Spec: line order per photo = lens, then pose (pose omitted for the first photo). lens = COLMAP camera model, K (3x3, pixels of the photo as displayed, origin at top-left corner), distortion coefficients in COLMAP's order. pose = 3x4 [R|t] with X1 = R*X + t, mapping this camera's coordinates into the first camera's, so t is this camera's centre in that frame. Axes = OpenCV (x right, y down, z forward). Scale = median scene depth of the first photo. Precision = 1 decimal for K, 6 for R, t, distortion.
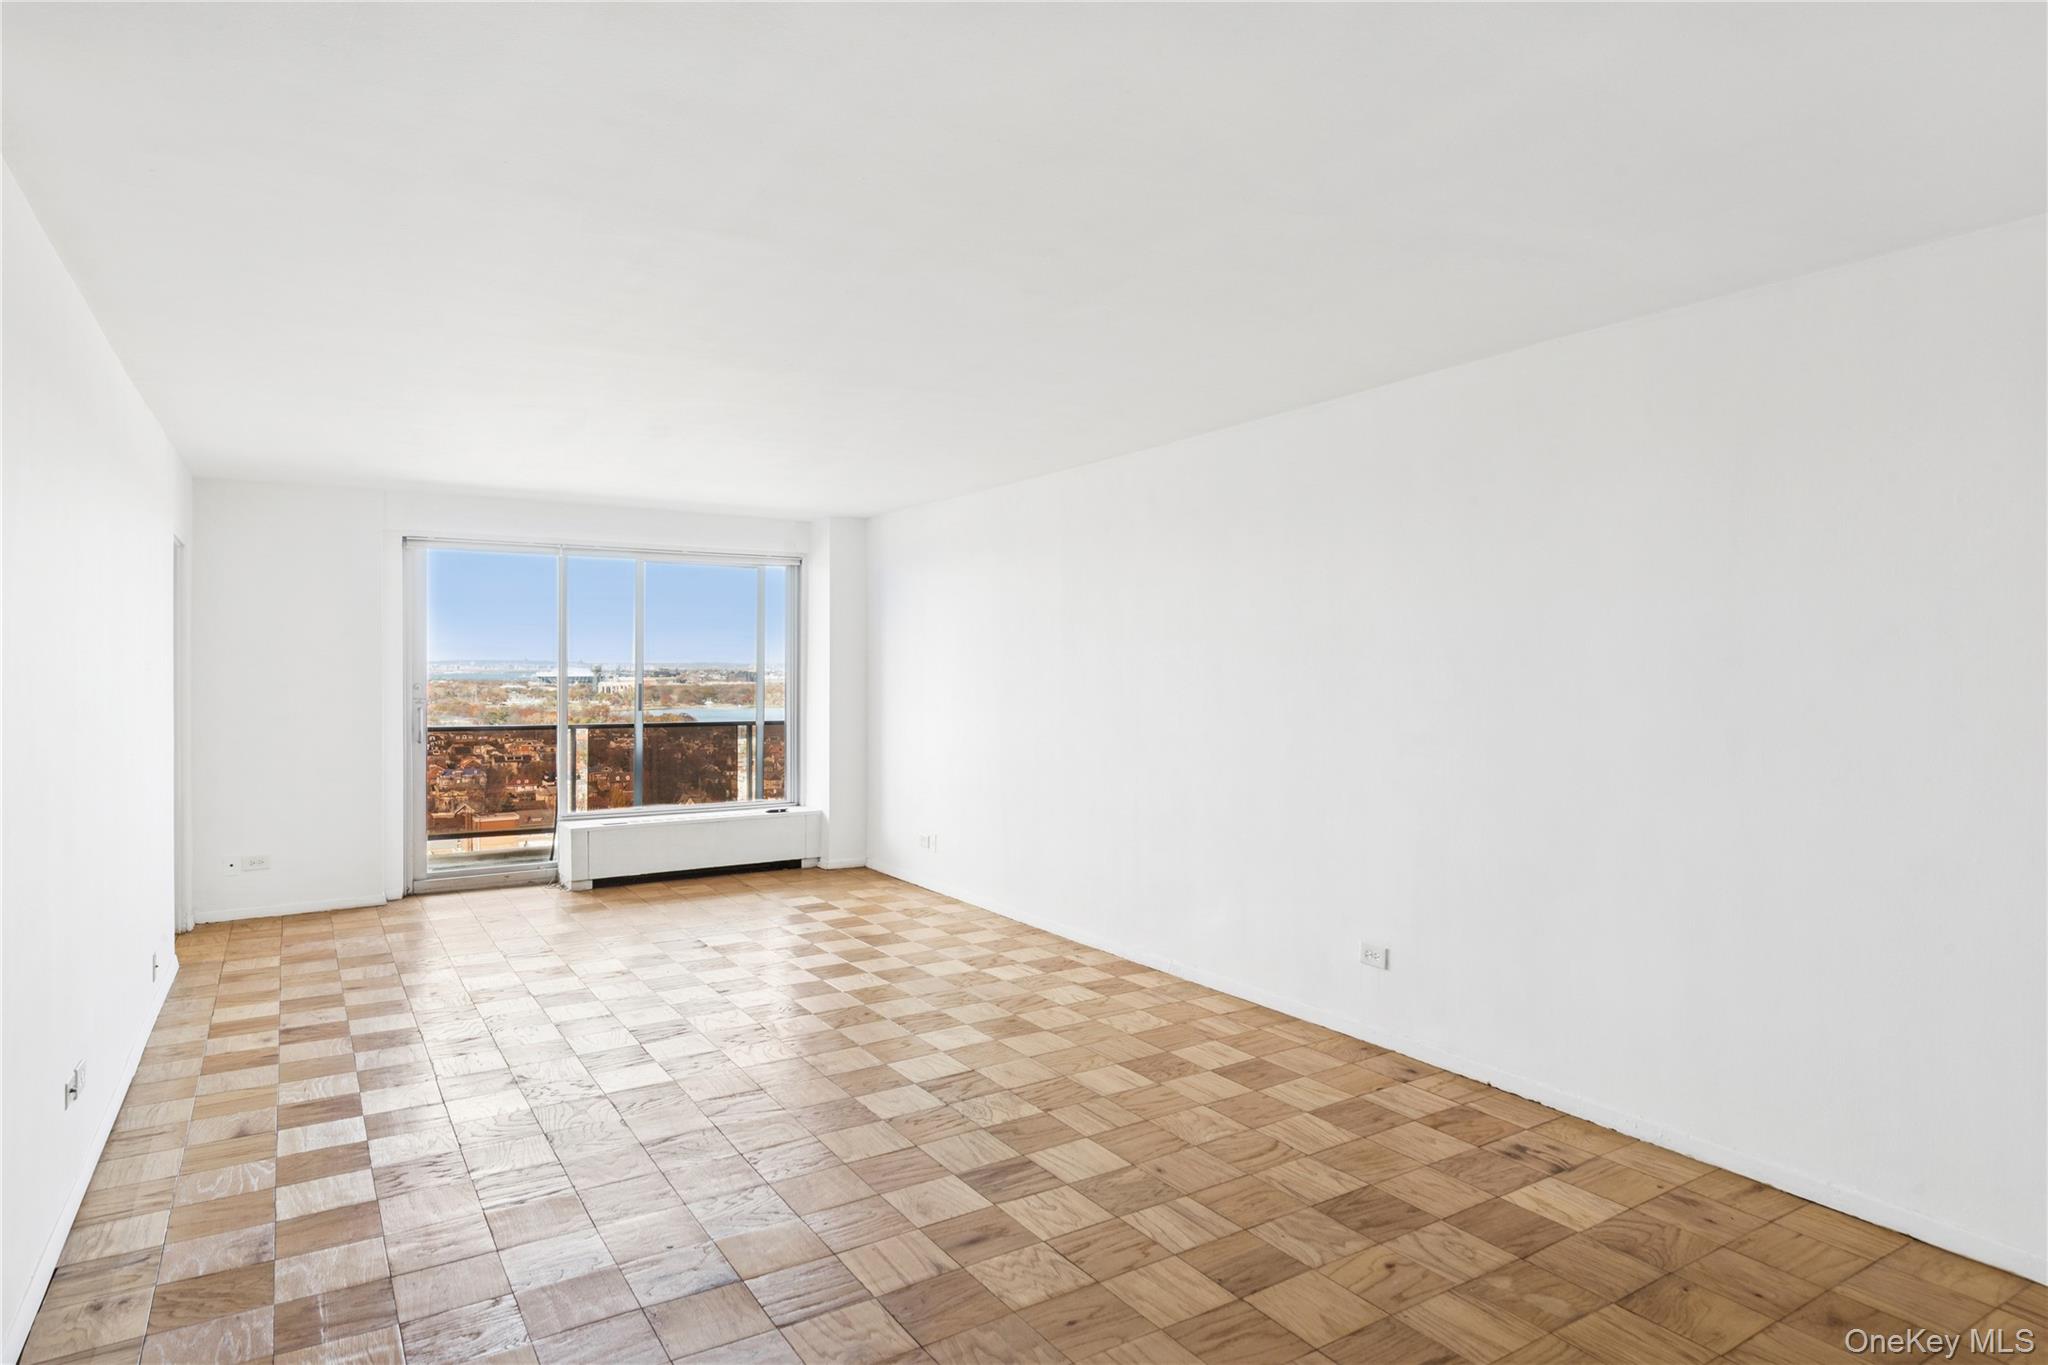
lens RADIAL K [[1173.2, 0, 1028.2], [0, 1173.2, 676.3], [0, 0, 1]] dist [-0.001881, -0.000273]
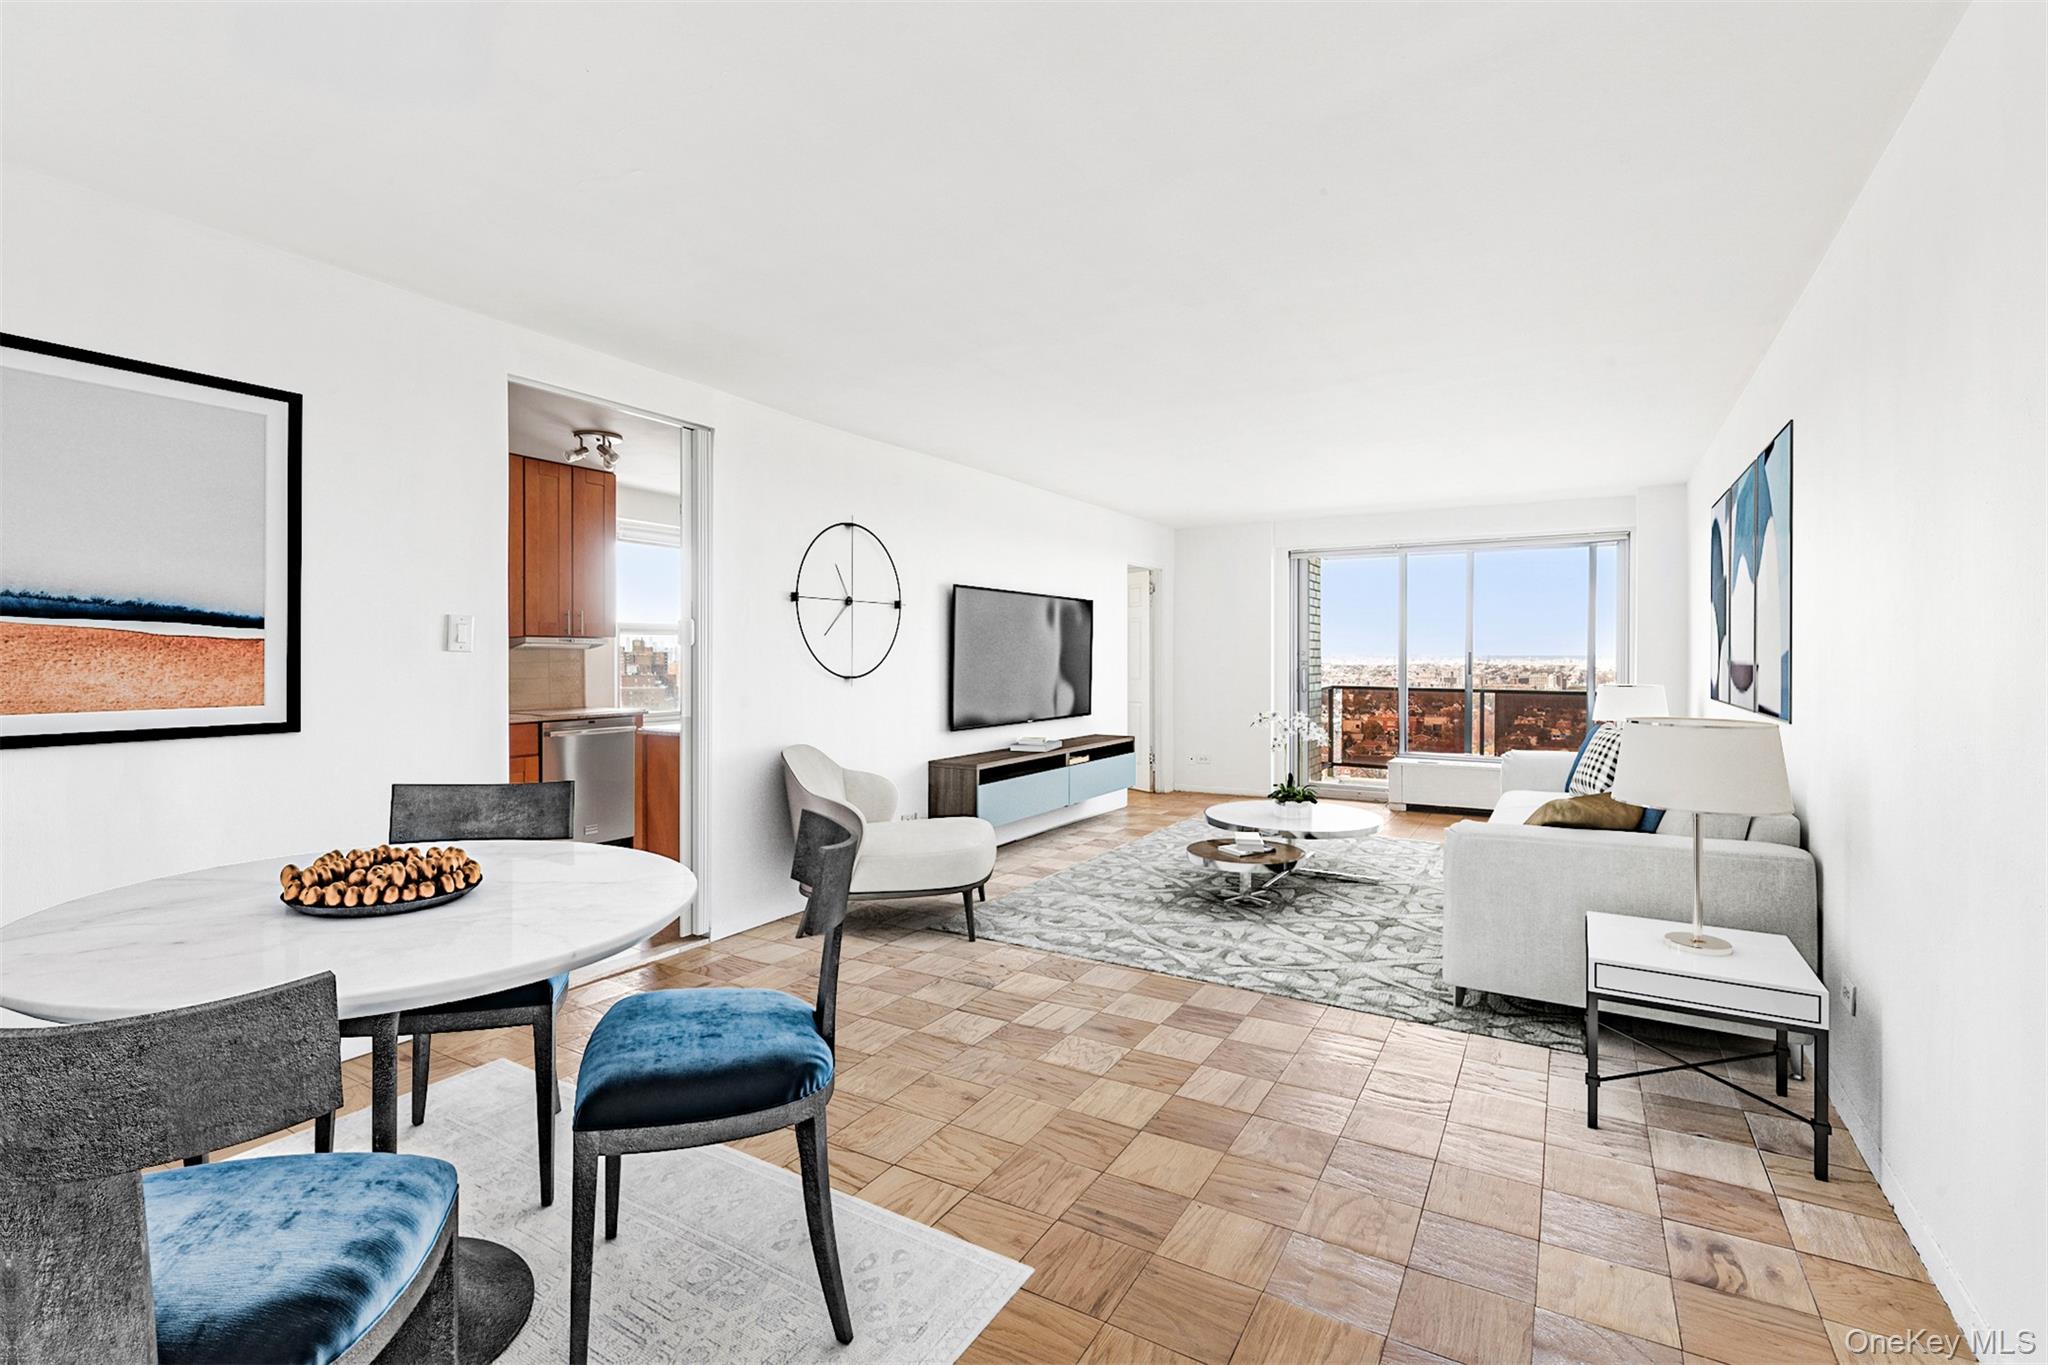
lens RADIAL K [[923.7, 0, 1025.9], [0, 923.7, 665.8], [0, 0, 1]] dist [-0.001048, 0.000223]
pose [[0.451318, 0.006911, -0.892336, 0.754667], [-0.008050, 0.999961, 0.003673, 0.047682], [0.892327, 0.005526, 0.451356, 0.373961]]
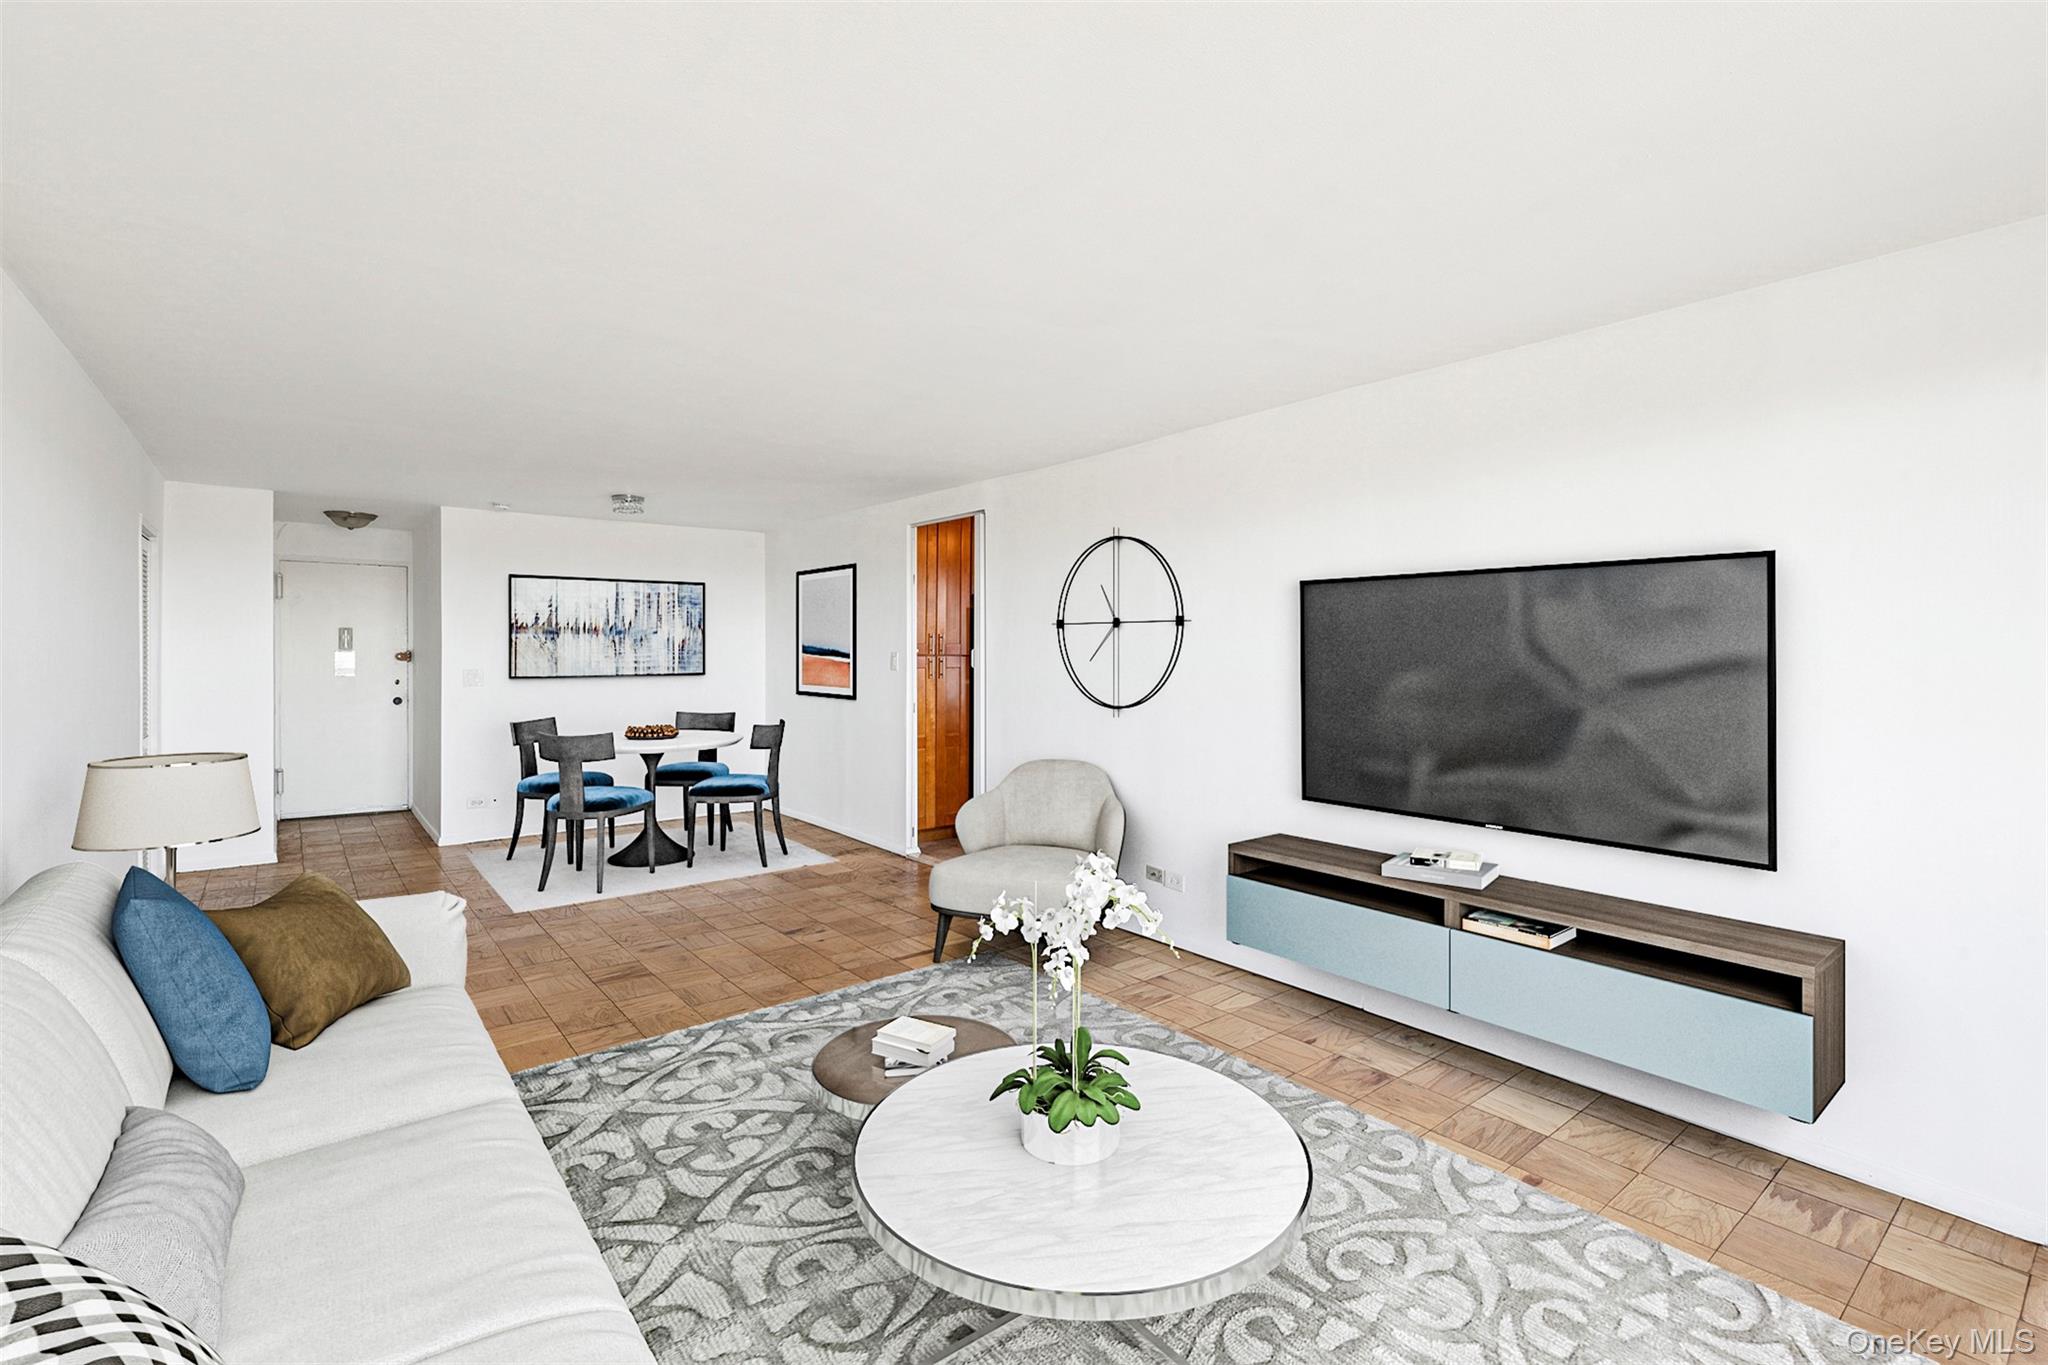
lens RADIAL K [[923.7, 0, 997.5], [0, 923.7, 648.1], [0, 0, 1]] dist [-0.001048, 0.000223]
pose [[-0.995791, -0.007241, -0.091365, -0.367112], [-0.008182, 0.999917, 0.009926, -0.020075], [0.091285, 0.010632, -0.995768, 2.161685]]
